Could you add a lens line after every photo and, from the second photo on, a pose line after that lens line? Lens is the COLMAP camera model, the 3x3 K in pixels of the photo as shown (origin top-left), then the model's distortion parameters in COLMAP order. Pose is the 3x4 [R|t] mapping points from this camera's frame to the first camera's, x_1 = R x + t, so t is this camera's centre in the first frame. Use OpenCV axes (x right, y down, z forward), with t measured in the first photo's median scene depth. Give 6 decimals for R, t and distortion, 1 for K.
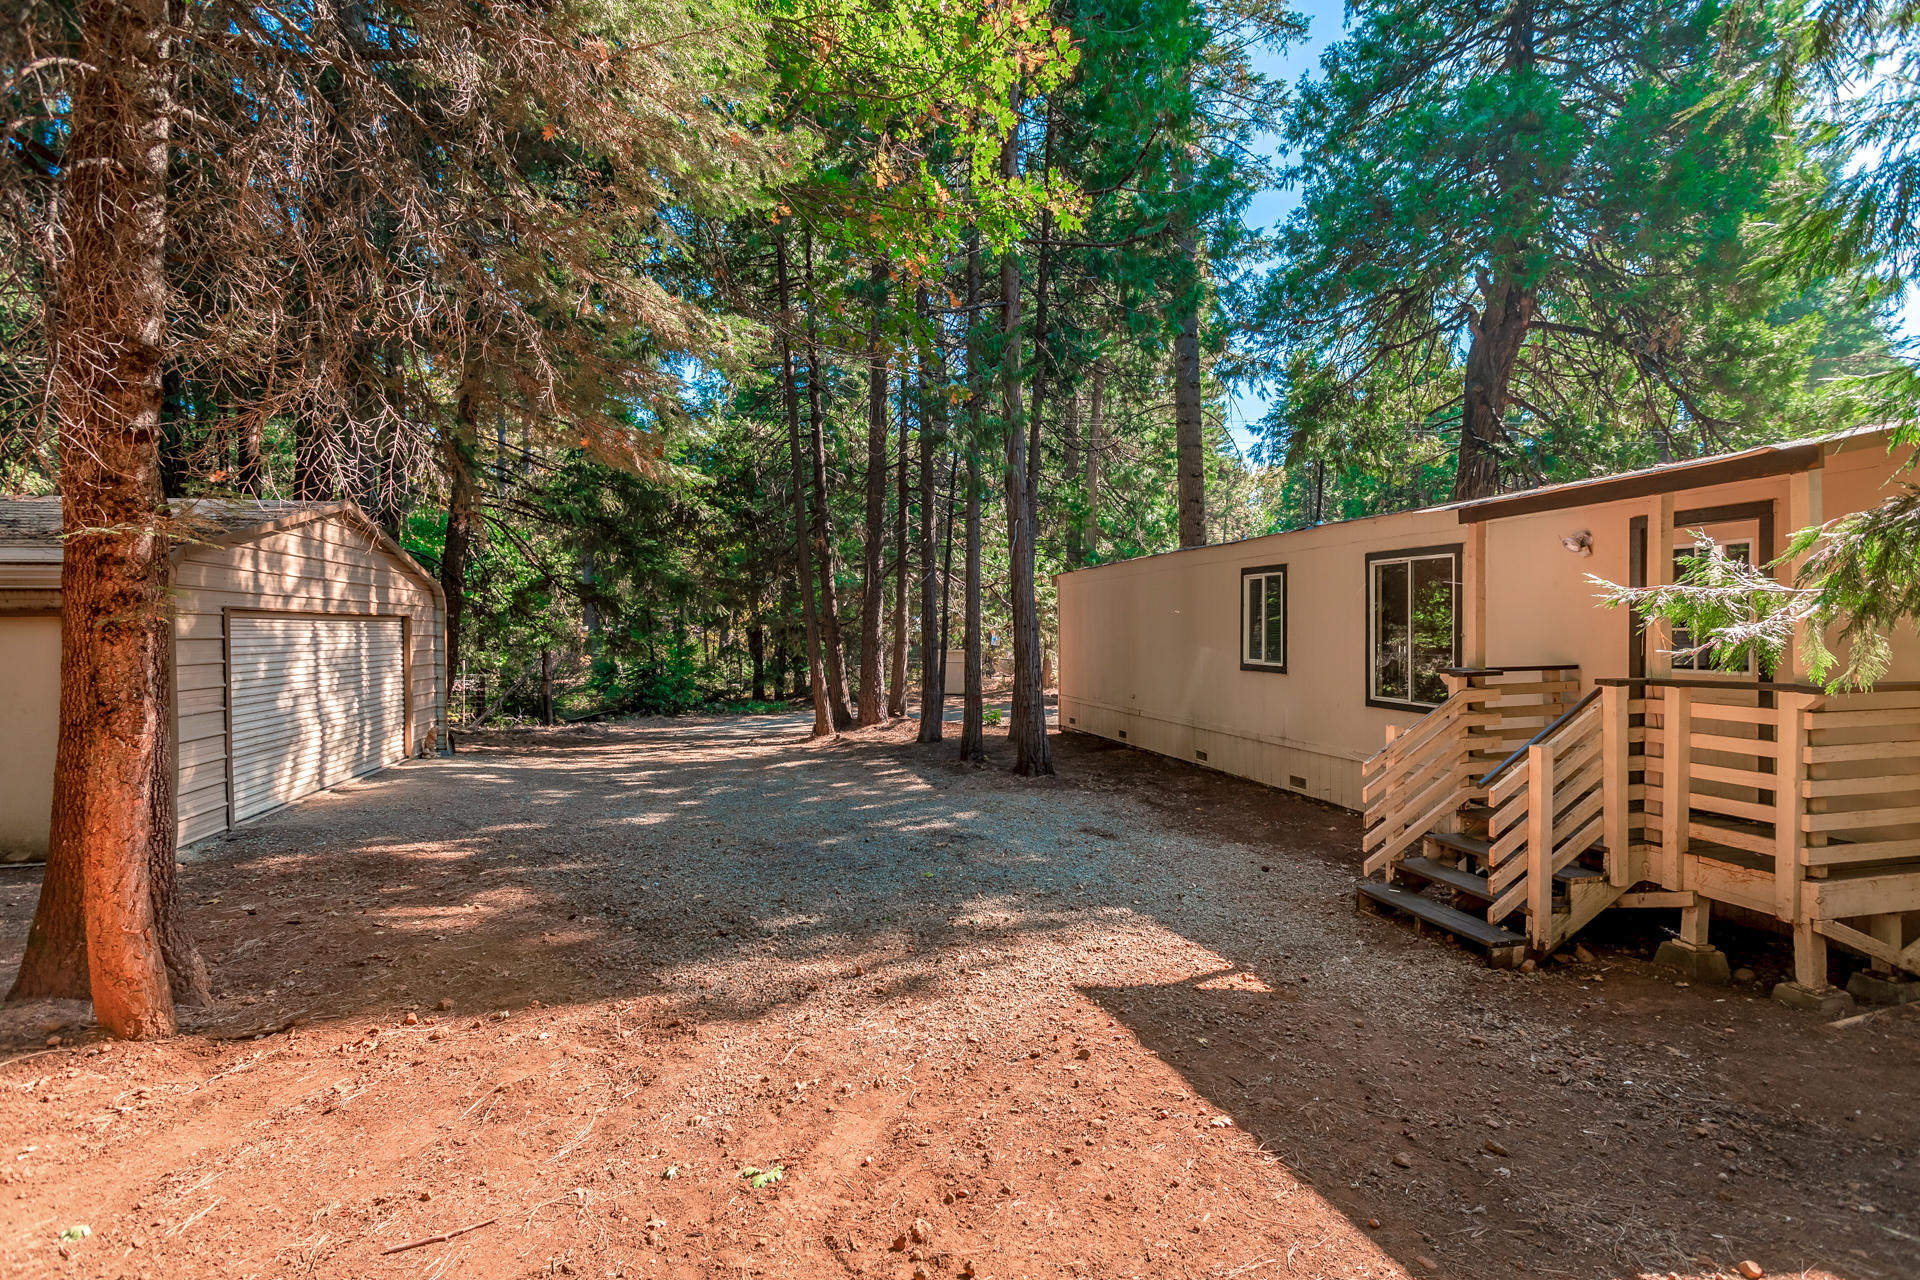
lens RADIAL K [[905.2, 0, 960.9], [0, 905.2, 640.4], [0, 0, 1]] dist [0.003747, -0.000822]
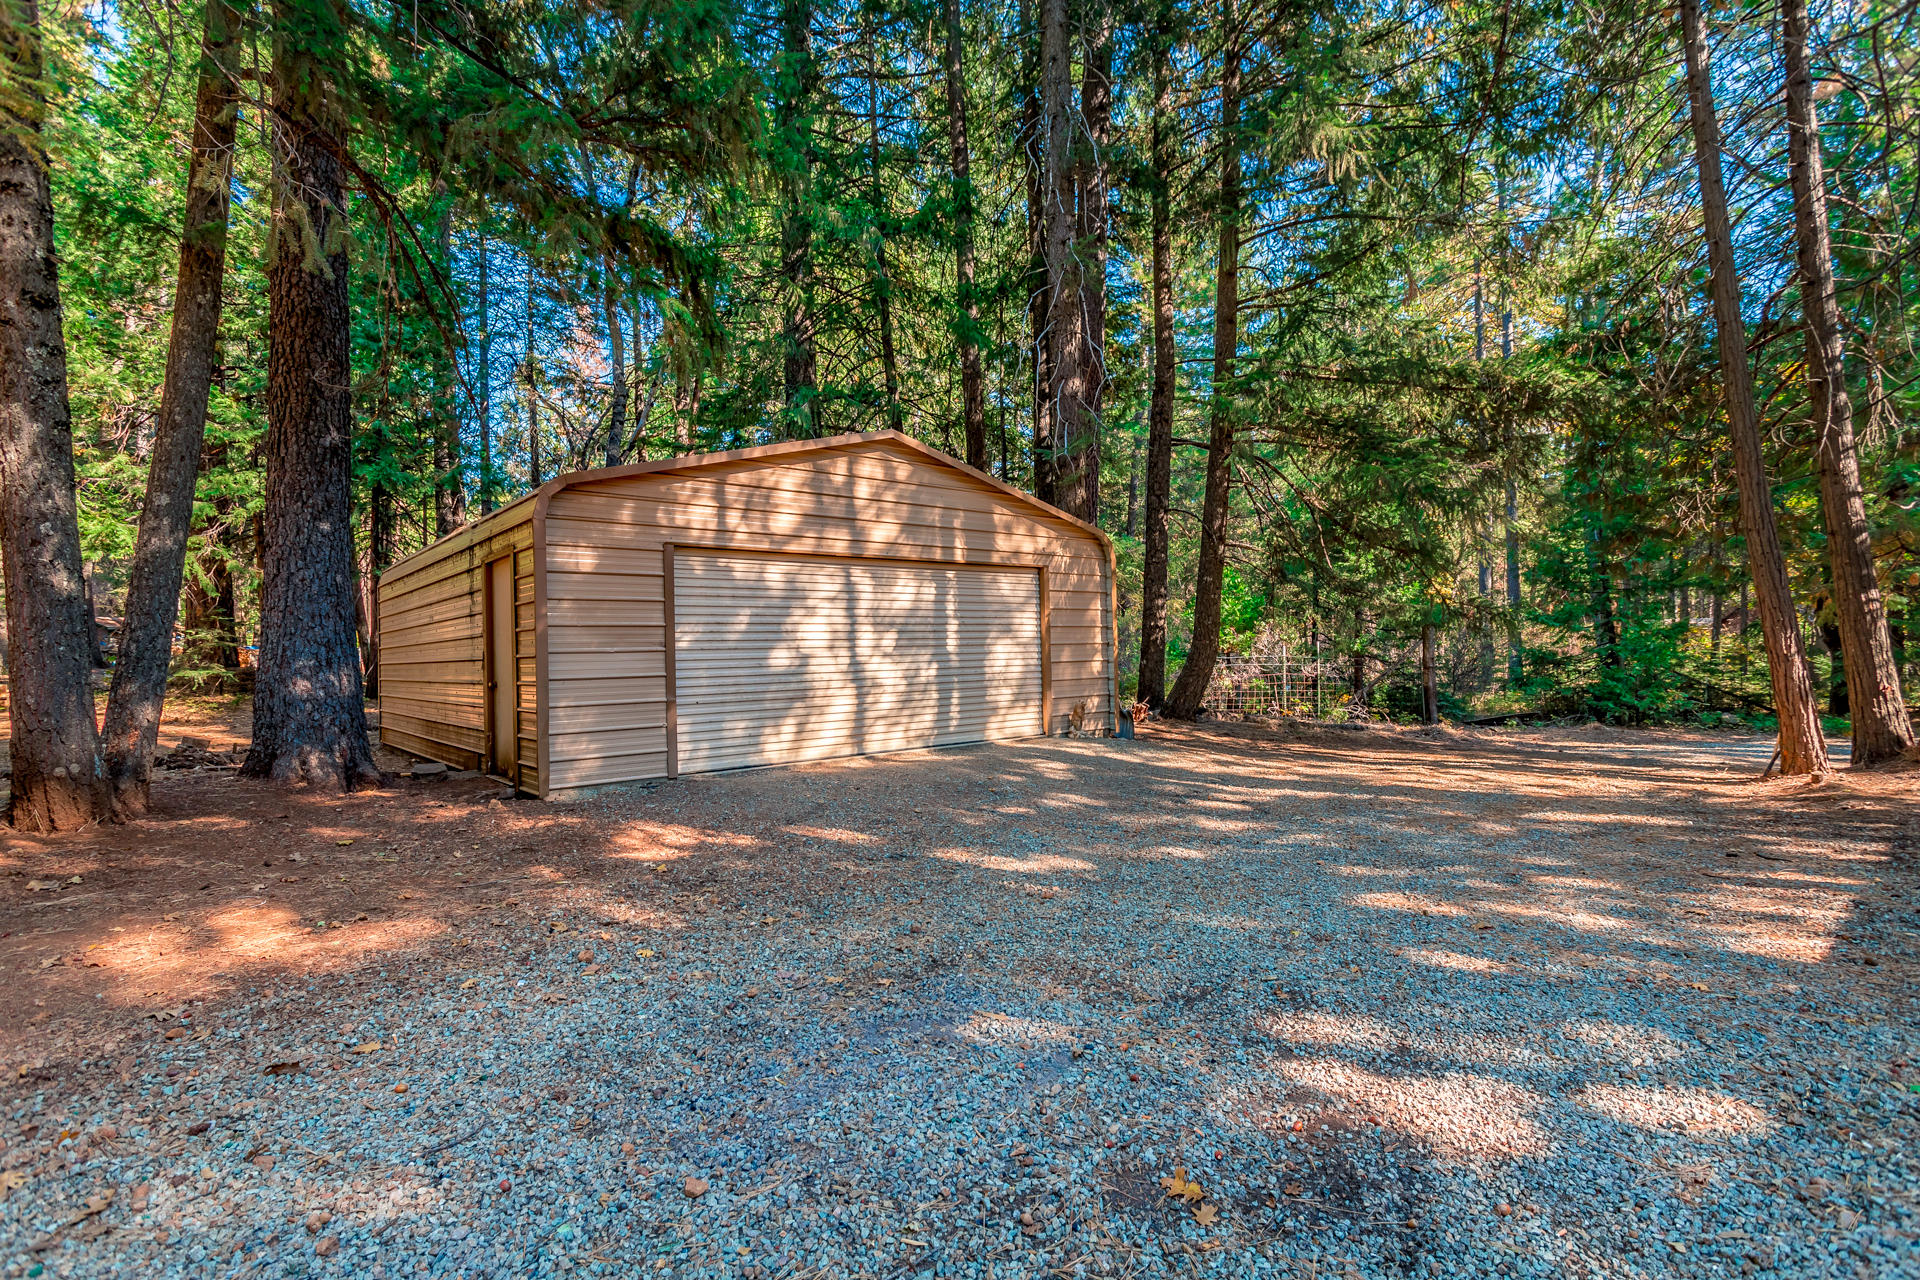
lens RADIAL K [[905.2, 0, 959.4], [0, 905.2, 639.3], [0, 0, 1]] dist [0.003747, -0.000822]
pose [[0.446298, -0.023626, -0.894572, 0.137983], [0.013986, 0.999713, -0.019425, 0.068940], [0.894775, -0.003842, 0.446501, 0.692635]]
